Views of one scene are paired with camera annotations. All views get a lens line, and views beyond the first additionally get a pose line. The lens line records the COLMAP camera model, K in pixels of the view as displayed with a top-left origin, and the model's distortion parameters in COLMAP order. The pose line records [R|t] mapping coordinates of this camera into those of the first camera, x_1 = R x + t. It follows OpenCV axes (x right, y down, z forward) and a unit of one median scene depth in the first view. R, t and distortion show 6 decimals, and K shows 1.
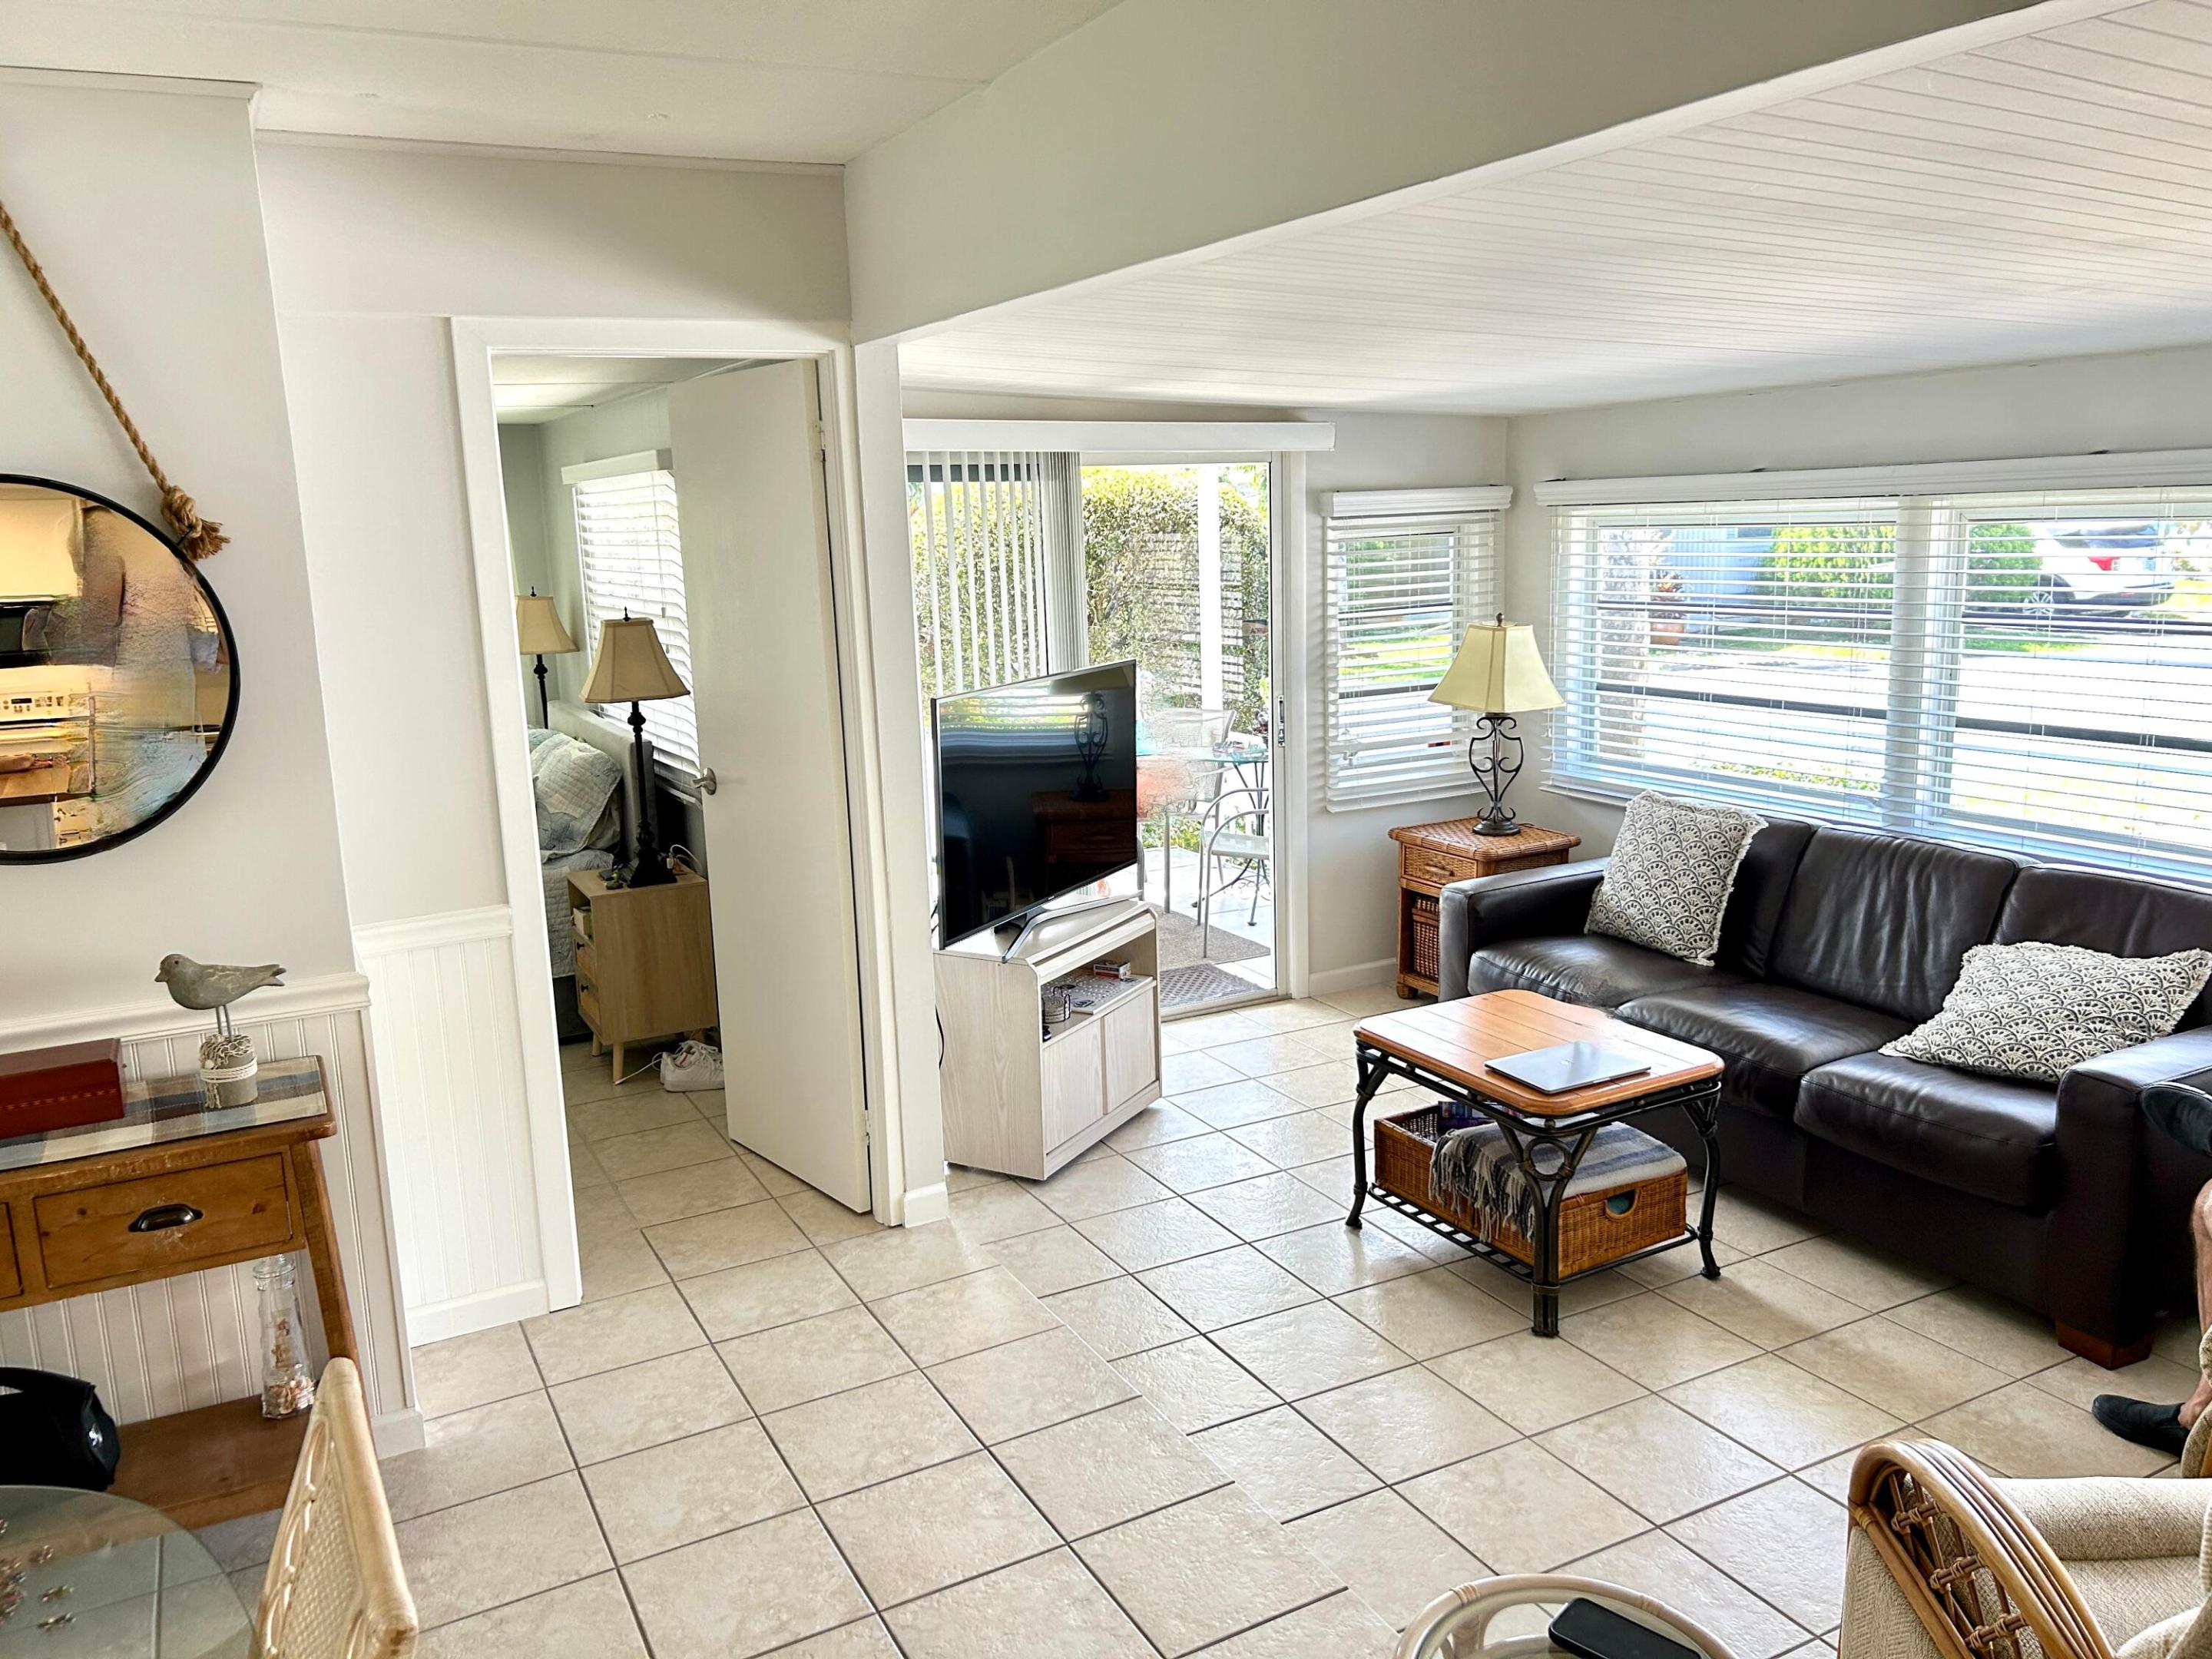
lens RADIAL K [[1652.5, 0, 1087.1], [0, 1652.5, 831.7], [0, 0, 1]] dist [0.056943, -0.066462]
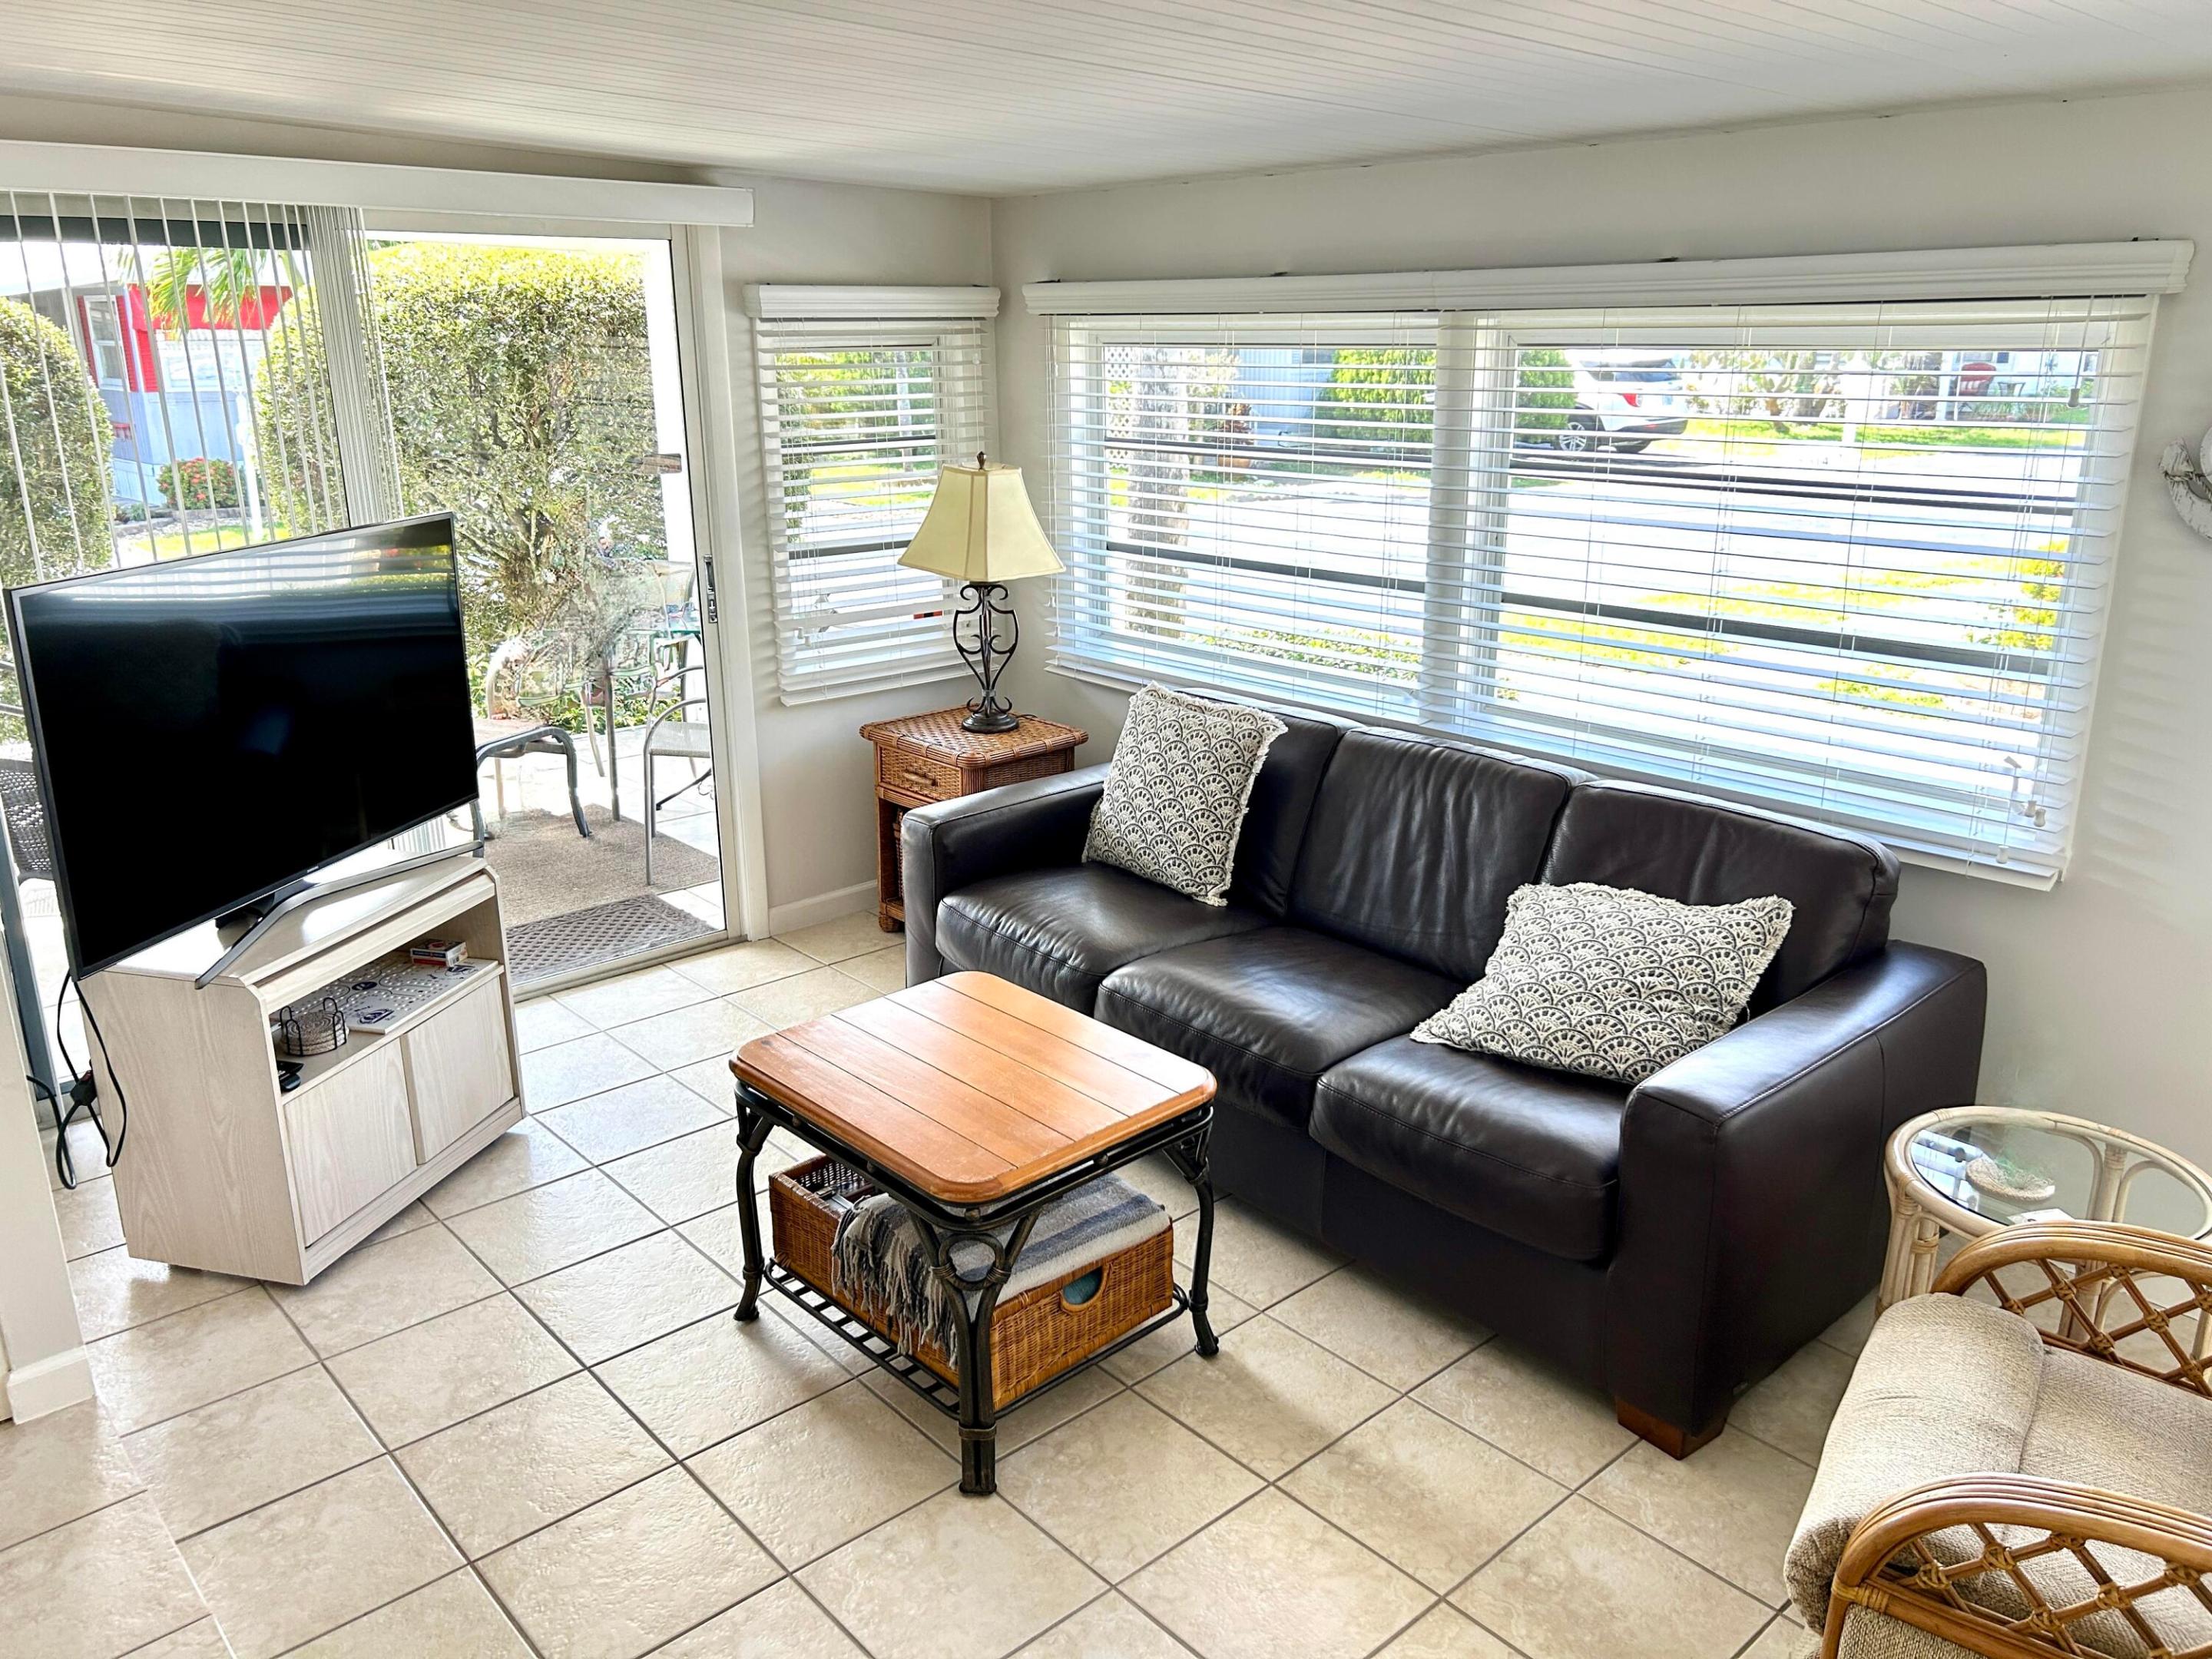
lens RADIAL K [[1652.5, 0, 1099.9], [0, 1652.5, 825.9], [0, 0, 1]] dist [0.056943, -0.066462]
pose [[0.970089, -0.044266, 0.238680, 0.131971], [0.019886, 0.994420, 0.103600, -0.043271], [-0.241934, -0.095755, 0.965556, 0.255372]]
